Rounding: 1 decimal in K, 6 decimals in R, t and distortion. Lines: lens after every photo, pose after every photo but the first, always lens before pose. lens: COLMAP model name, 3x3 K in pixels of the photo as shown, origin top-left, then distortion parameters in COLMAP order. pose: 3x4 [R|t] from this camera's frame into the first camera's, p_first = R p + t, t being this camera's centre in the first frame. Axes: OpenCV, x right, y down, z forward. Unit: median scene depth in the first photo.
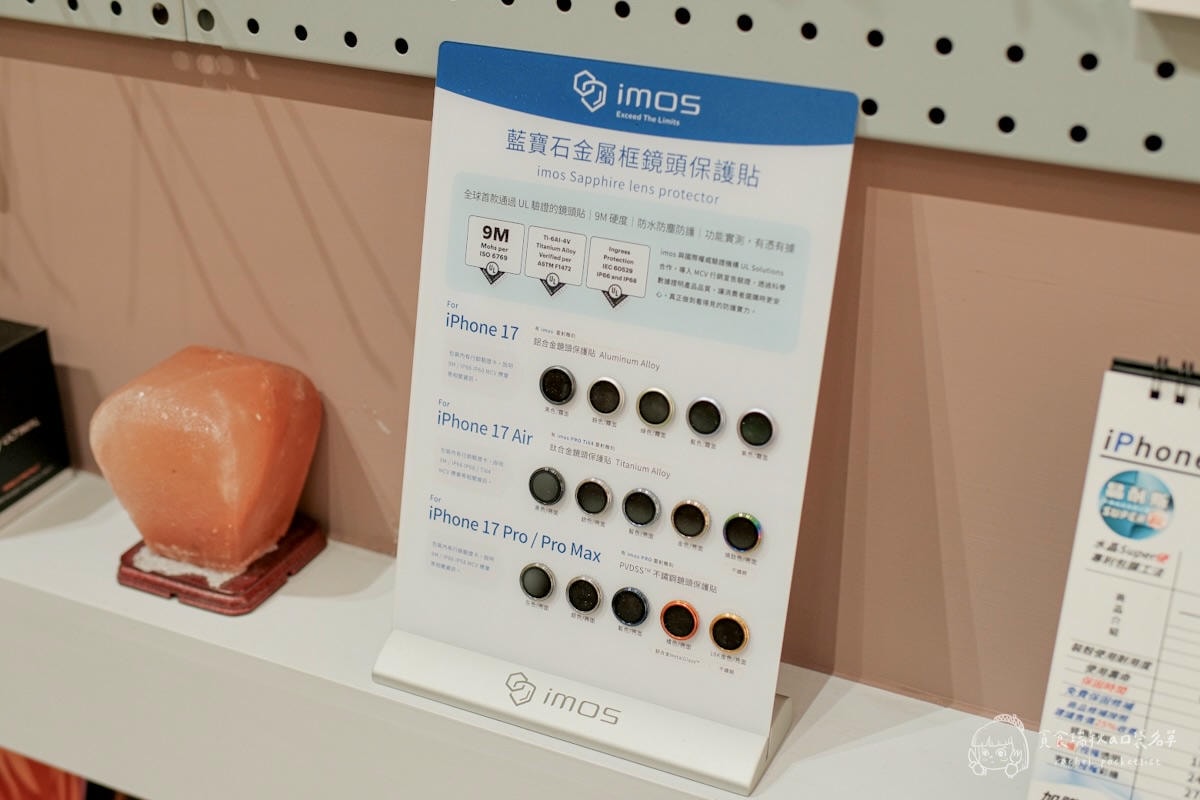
lens RADIAL K [[1607.0, 0, 600.0], [0, 1607.0, 400.0], [0, 0, 1]] dist [-0.010580, 0.013848]
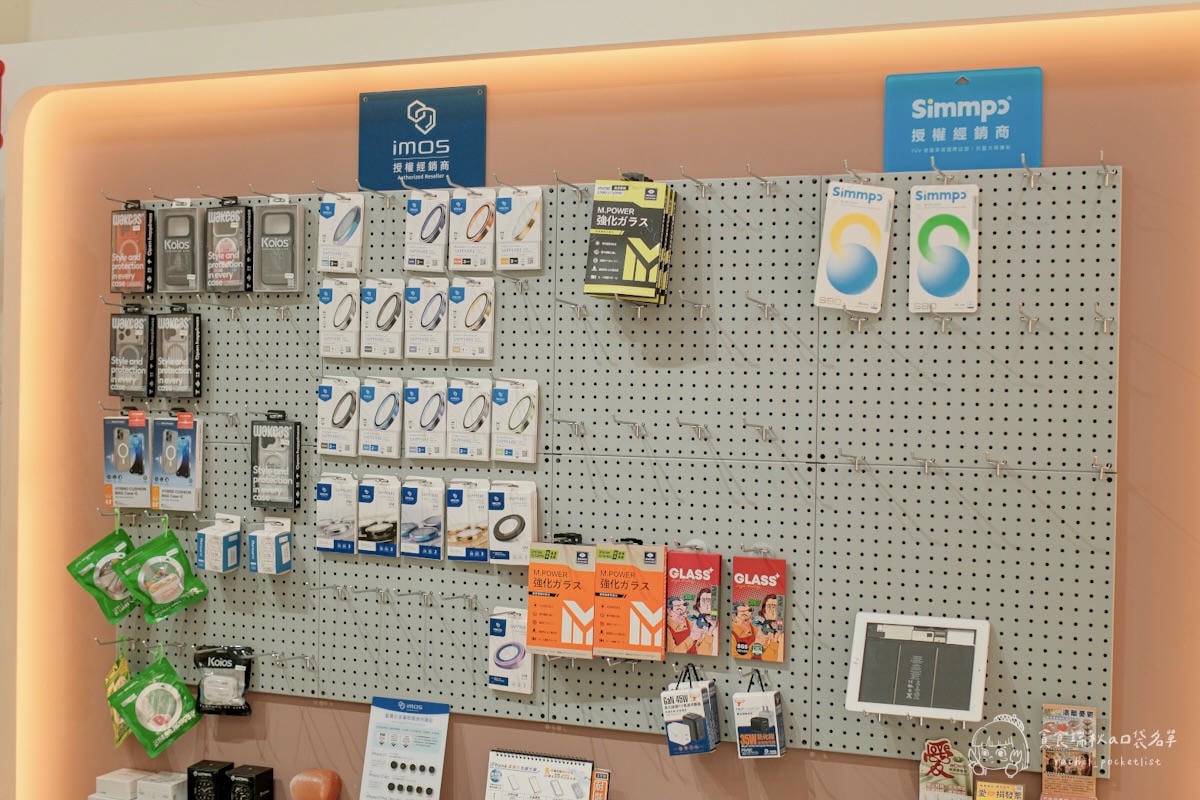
lens RADIAL K [[1607.0, 0, 600.0], [0, 1607.0, 400.0], [0, 0, 1]] dist [-0.010580, 0.013848]
pose [[0.998723, 0.000869, 0.050519, 0.355921], [0.020496, 0.906927, -0.420790, 1.064635], [-0.046182, 0.421288, 0.905751, -3.975668]]
